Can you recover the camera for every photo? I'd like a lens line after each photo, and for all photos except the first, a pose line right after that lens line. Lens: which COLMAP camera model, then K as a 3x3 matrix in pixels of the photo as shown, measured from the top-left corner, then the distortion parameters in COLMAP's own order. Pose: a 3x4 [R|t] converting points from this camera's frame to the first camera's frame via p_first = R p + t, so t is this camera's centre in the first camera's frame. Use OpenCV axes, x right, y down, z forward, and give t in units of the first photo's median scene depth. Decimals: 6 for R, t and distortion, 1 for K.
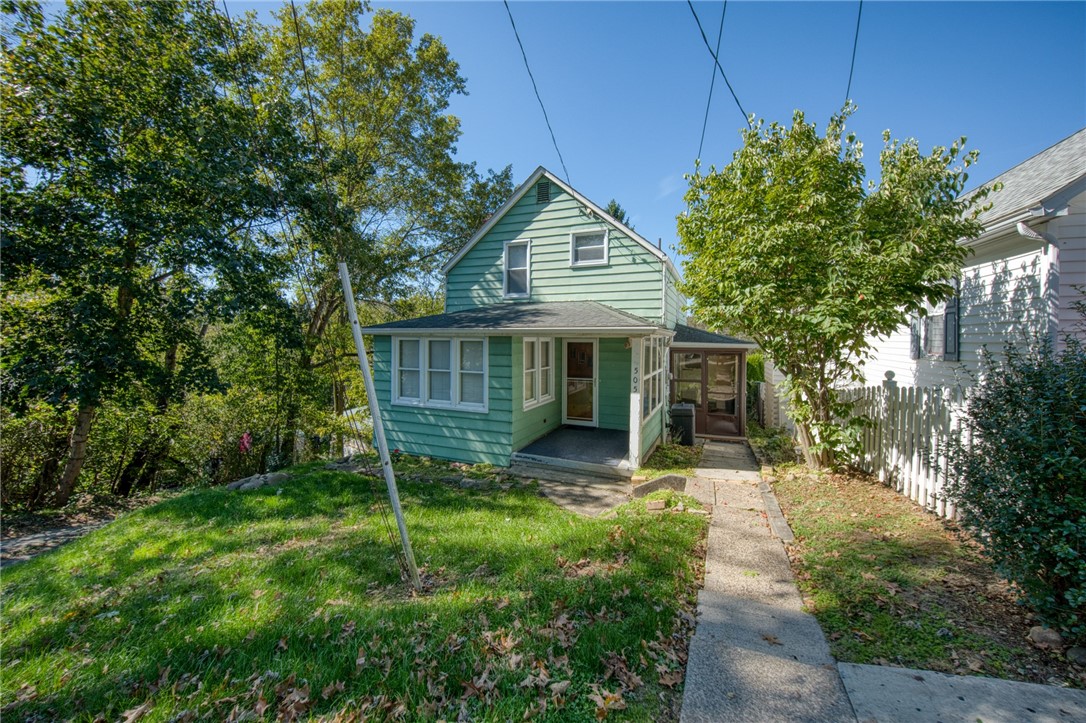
lens RADIAL K [[394.8, 0, 550.1], [0, 394.8, 353.0], [0, 0, 1]] dist [-0.008603, -0.003158]
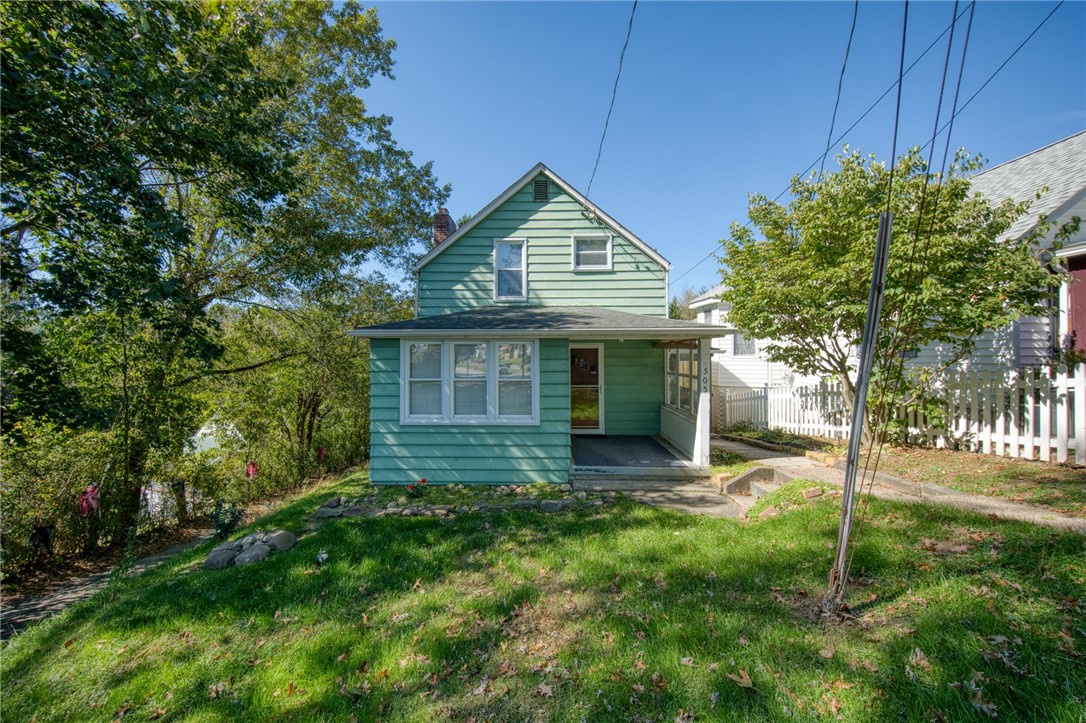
lens RADIAL K [[394.8, 0, 545.1], [0, 394.8, 359.1], [0, 0, 1]] dist [-0.008603, -0.003158]
pose [[0.934347, -0.011547, 0.356178, -0.367637], [0.020108, 0.999591, -0.020341, 0.017755], [-0.355798, 0.026168, 0.934197, 0.128450]]
